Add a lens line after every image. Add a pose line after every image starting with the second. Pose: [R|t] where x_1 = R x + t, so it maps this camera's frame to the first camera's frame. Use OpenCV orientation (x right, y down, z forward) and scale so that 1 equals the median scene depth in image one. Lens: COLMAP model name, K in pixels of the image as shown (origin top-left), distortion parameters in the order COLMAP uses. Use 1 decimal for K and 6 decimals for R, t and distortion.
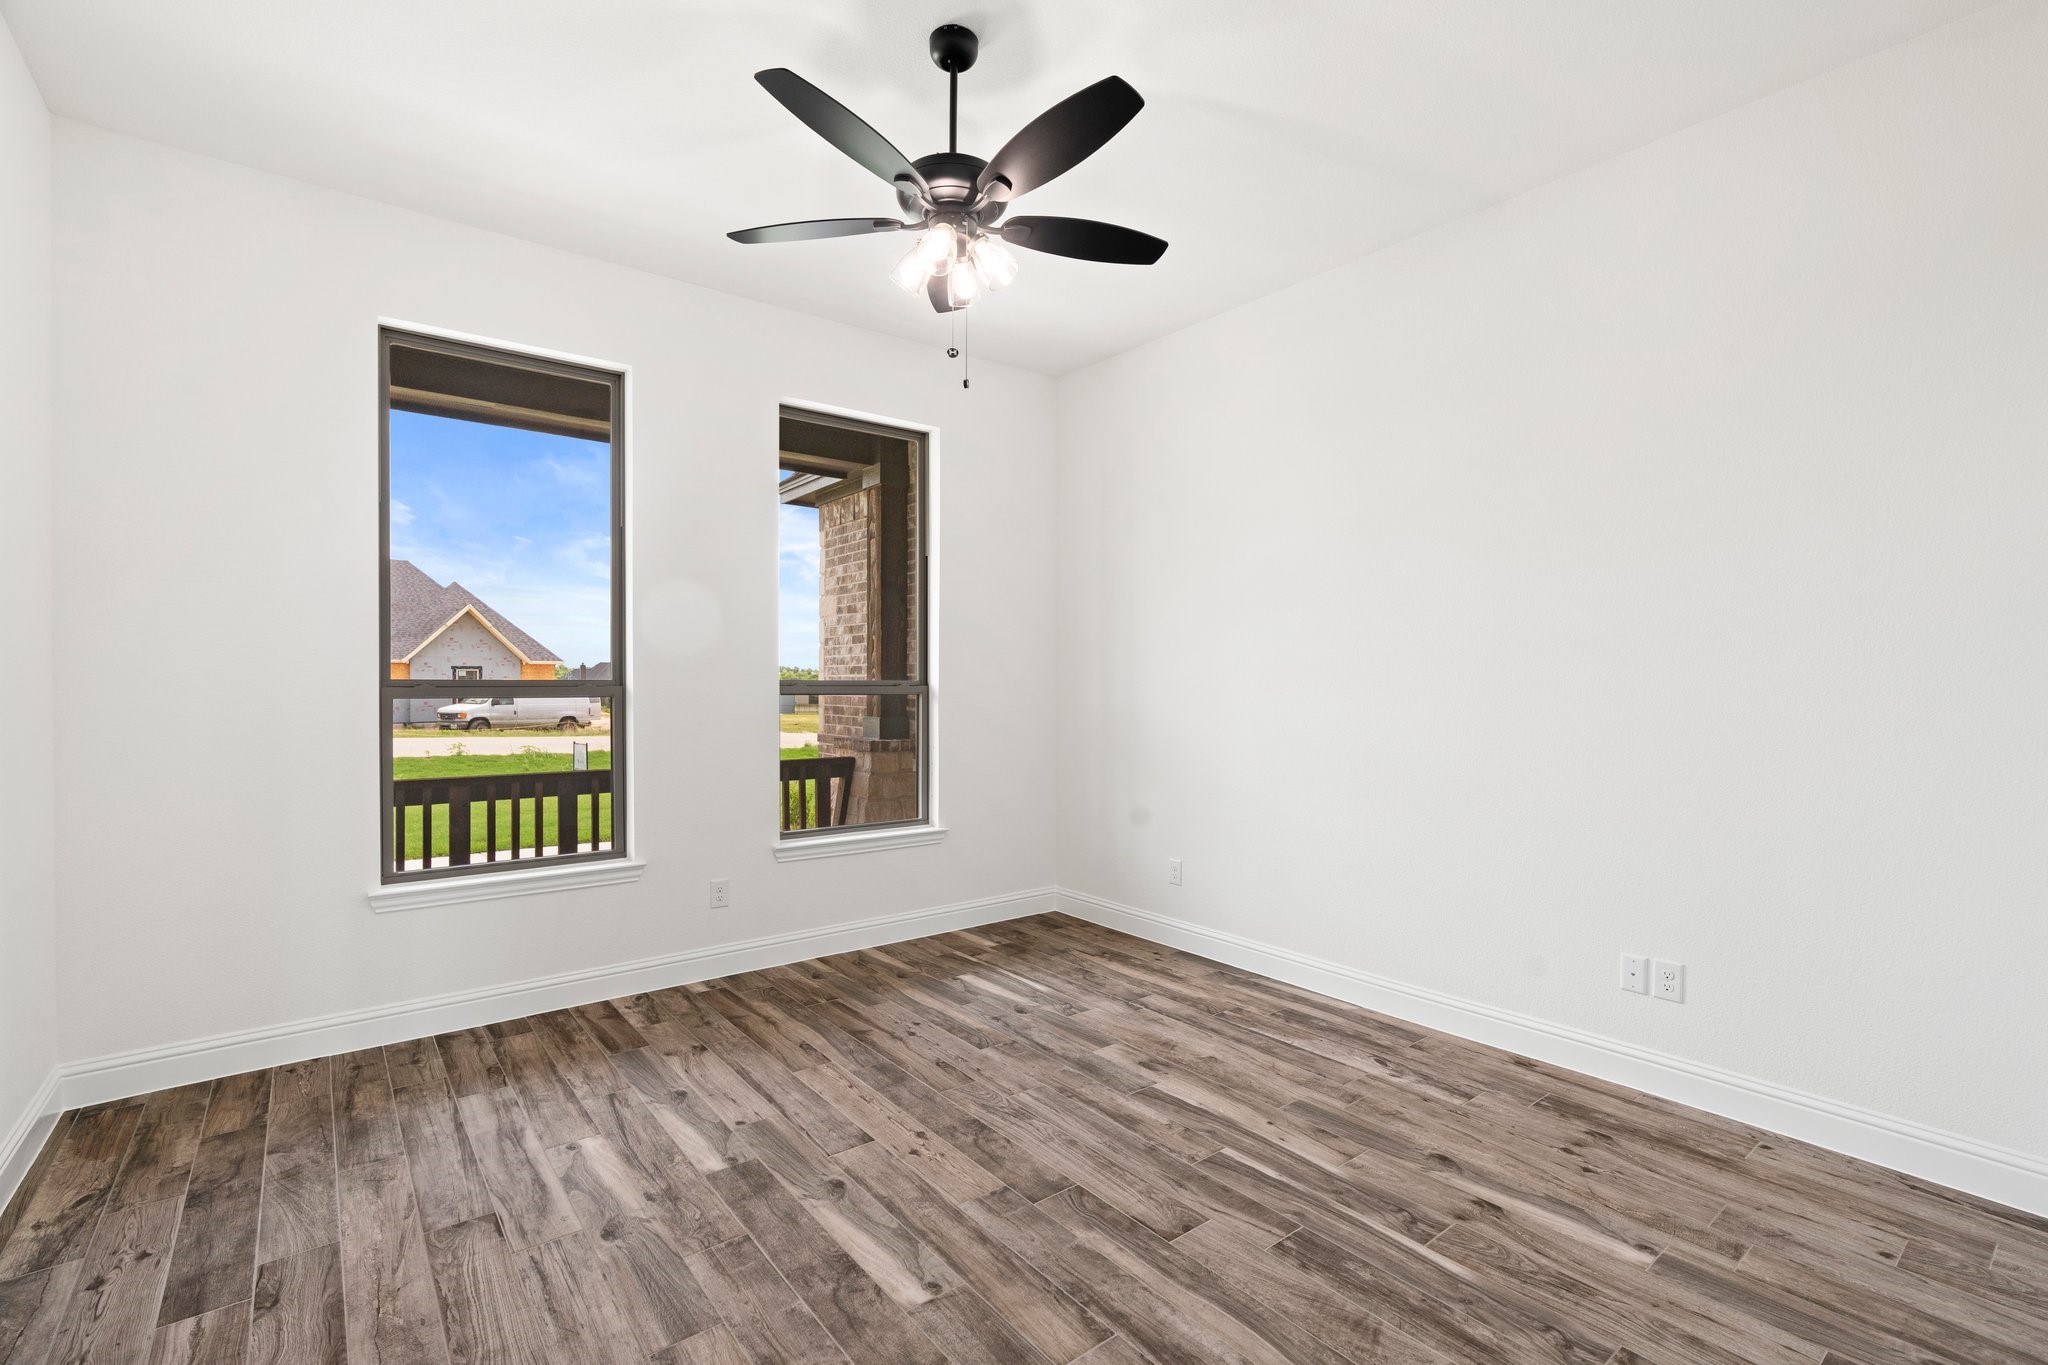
lens RADIAL K [[914.0, 0, 1027.8], [0, 914.0, 680.6], [0, 0, 1]] dist [-0.010160, 0.003372]
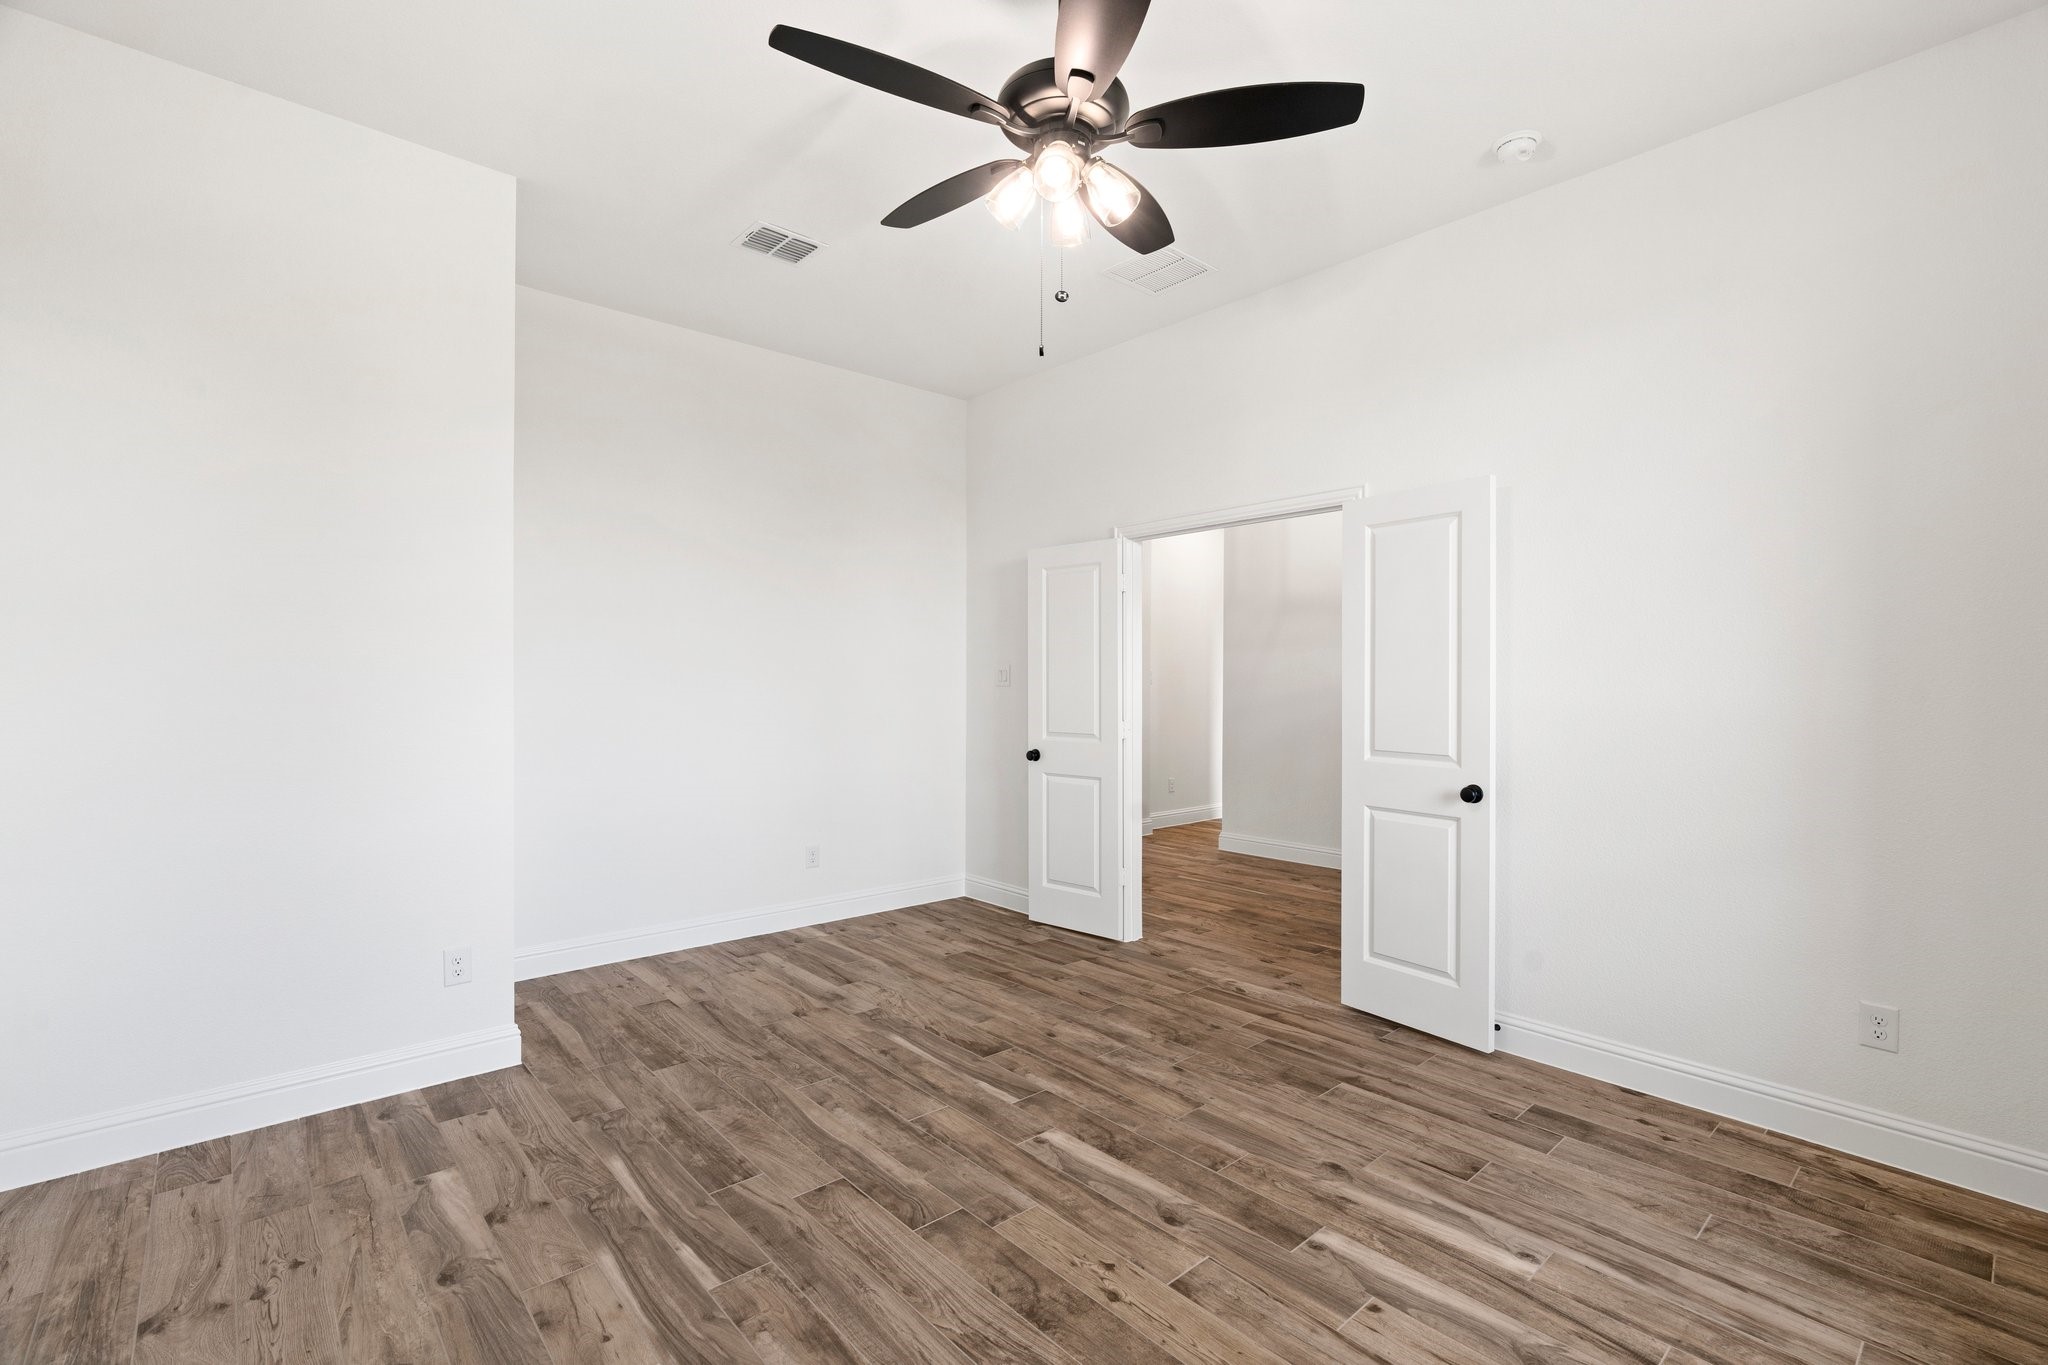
lens RADIAL K [[914.0, 0, 1022.2], [0, 914.0, 679.7], [0, 0, 1]] dist [-0.010160, 0.003372]
pose [[-0.998432, -0.005242, -0.055741, -0.000336], [-0.005144, 0.999985, -0.001905, -0.000634], [0.055750, -0.001615, -0.998443, 1.974382]]
